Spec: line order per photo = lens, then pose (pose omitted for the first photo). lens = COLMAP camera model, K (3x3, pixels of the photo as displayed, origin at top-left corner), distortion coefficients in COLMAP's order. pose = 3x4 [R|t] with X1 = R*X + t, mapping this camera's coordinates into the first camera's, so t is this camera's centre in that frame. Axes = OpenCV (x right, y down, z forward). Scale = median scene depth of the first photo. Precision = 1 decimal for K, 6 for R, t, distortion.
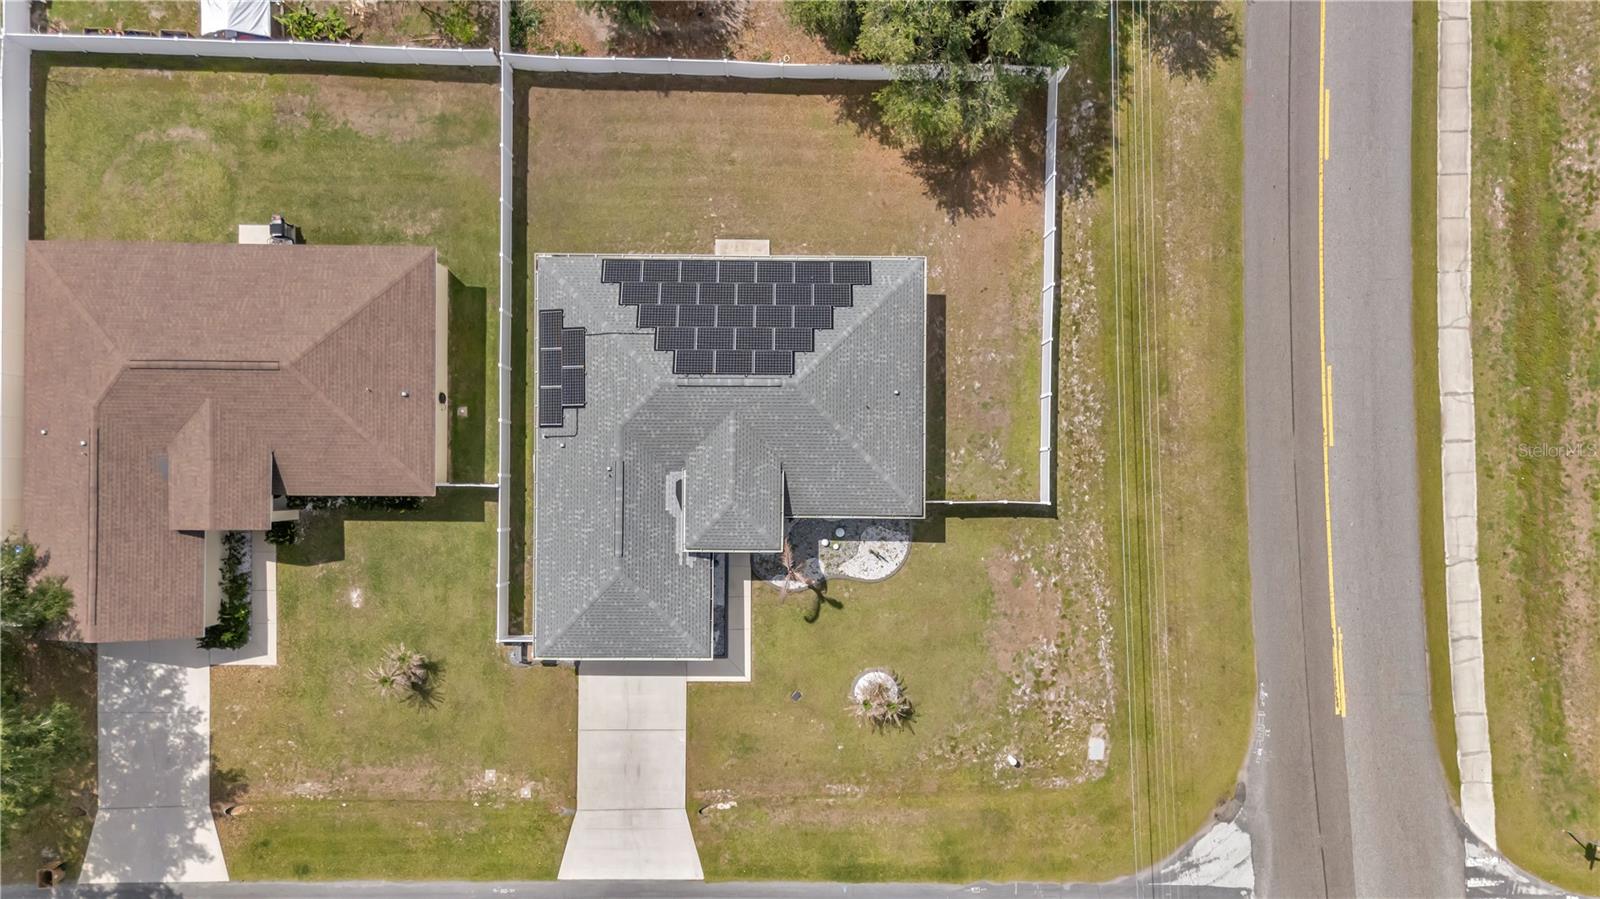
lens RADIAL K [[1199.7, 0, 807.5], [0, 1199.7, 447.5], [0, 0, 1]] dist [0.063025, -0.000857]
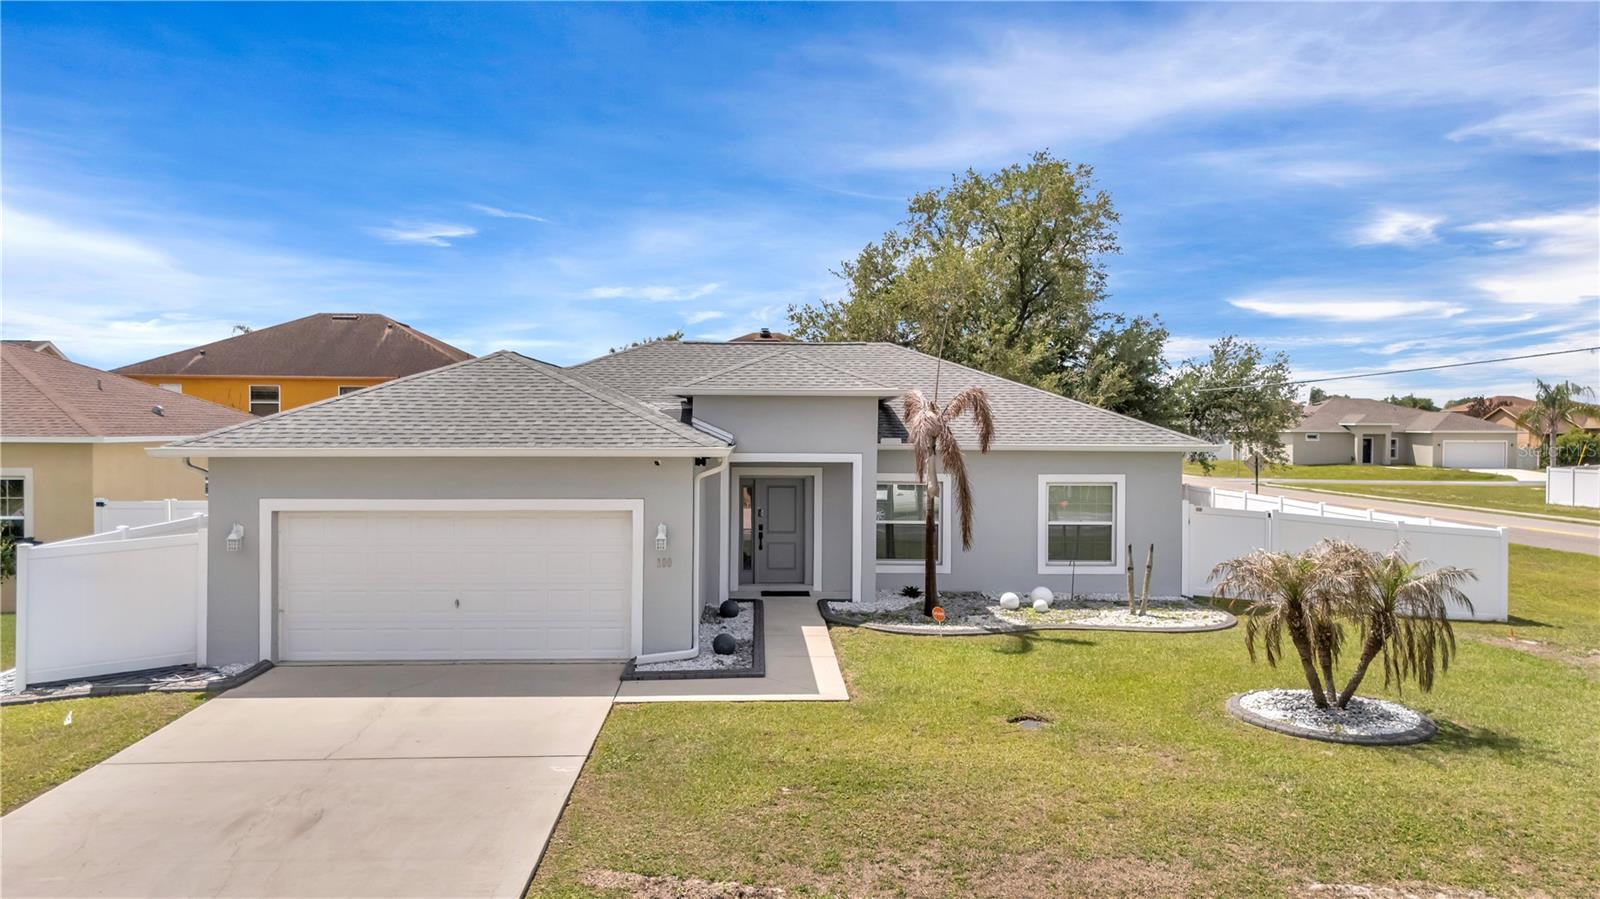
lens RADIAL K [[1199.7, 0, 807.5], [0, 1199.7, 447.5], [0, 0, 1]] dist [0.063025, -0.000857]
pose [[0.999030, -0.005863, 0.043649, -0.068101], [0.043837, 0.037161, -0.998347, 0.461039], [0.004231, 0.999292, 0.037382, 0.928558]]
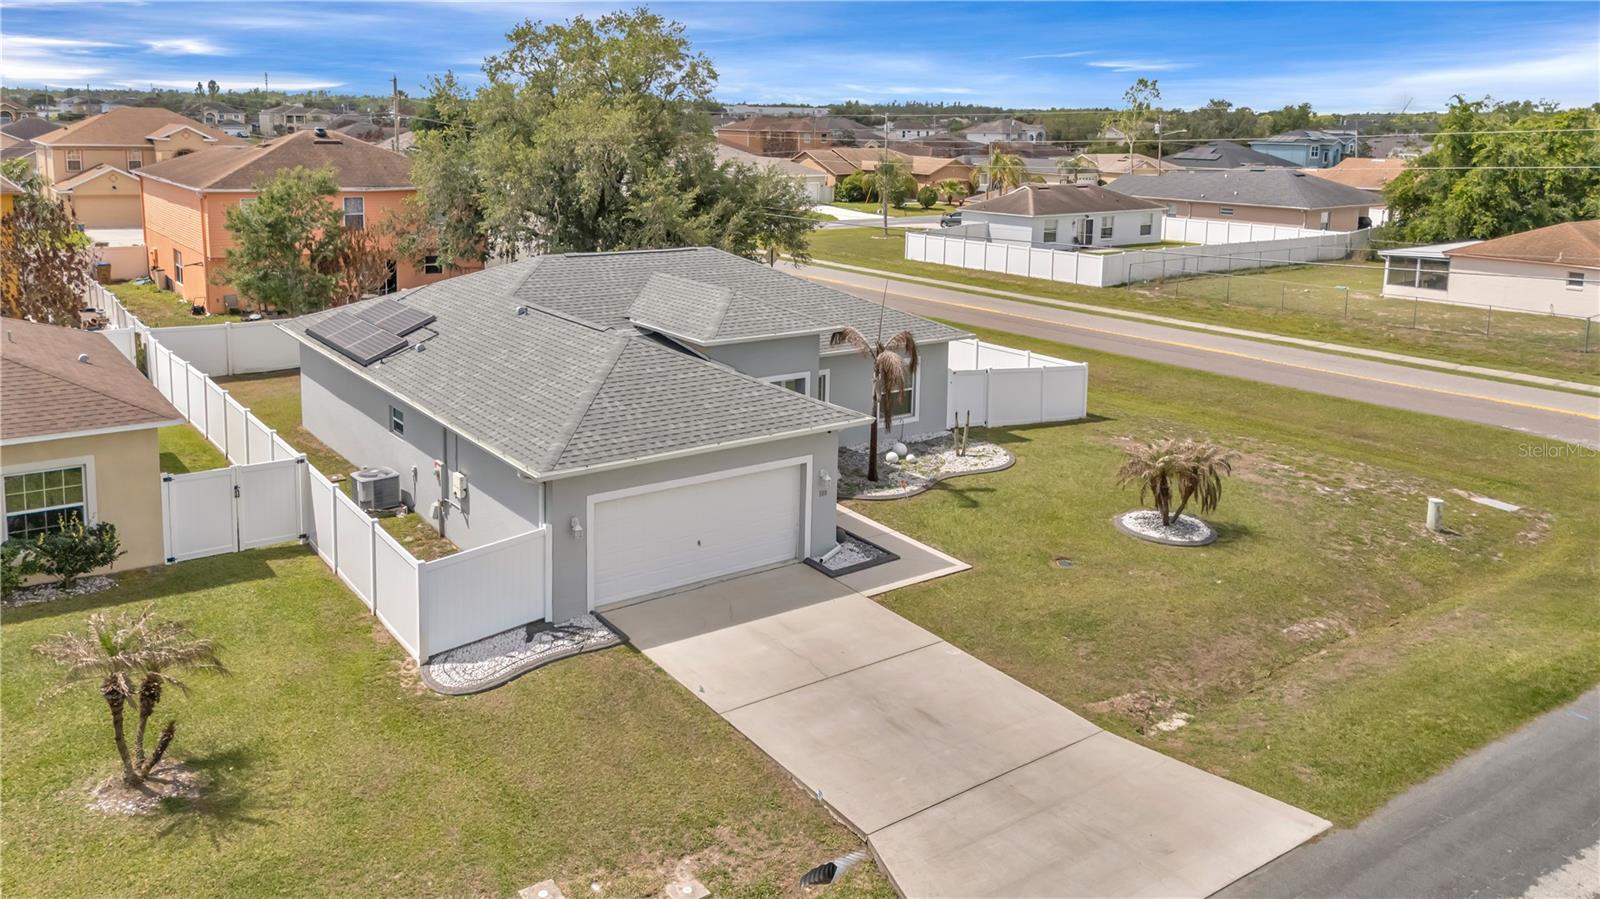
lens RADIAL K [[1176.5, 0, 757.4], [0, 1176.5, 451.8], [0, 0, 1]] dist [0.058916, 0.001818]
pose [[0.815812, -0.156058, 0.556864, -0.356329], [0.577989, 0.252468, -0.776008, 0.482126], [-0.019488, 0.954938, 0.296166, 0.822737]]
